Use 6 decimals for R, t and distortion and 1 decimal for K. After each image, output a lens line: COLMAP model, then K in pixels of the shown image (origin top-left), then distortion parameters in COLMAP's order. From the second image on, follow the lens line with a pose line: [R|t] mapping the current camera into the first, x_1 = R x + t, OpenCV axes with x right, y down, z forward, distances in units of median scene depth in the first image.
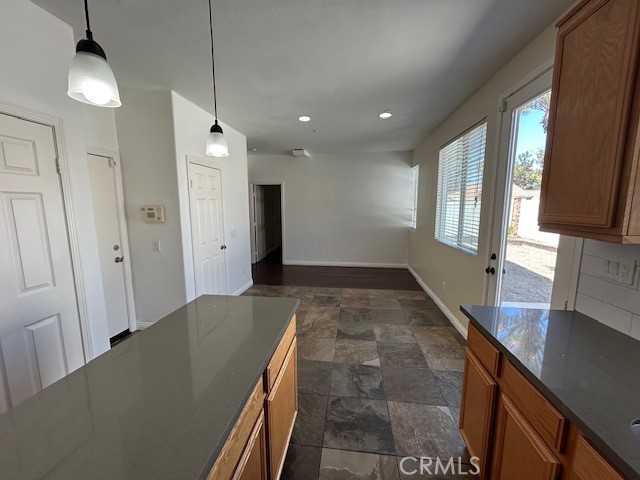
lens RADIAL K [[259.1, 0, 320.8], [0, 259.1, 241.4], [0, 0, 1]] dist [0.000042, 0.000527]
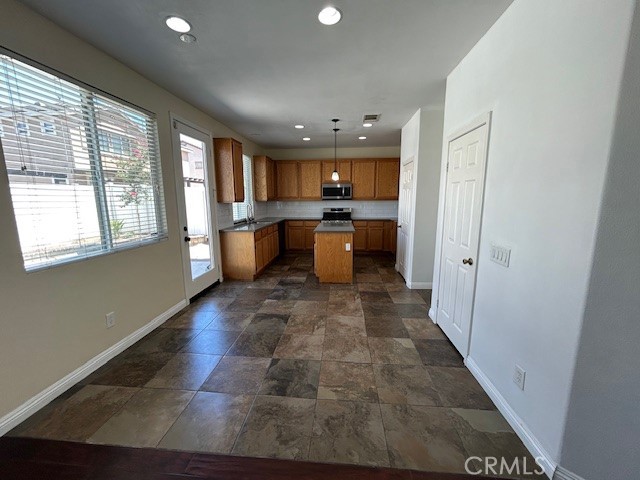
lens RADIAL K [[259.1, 0, 319.9], [0, 259.1, 238.1], [0, 0, 1]] dist [0.000042, 0.000527]
pose [[-0.999157, 0.014943, -0.038226, -0.025636], [0.003013, 0.955562, 0.294776, -0.249321], [0.040932, 0.294413, -0.954801, 1.898110]]
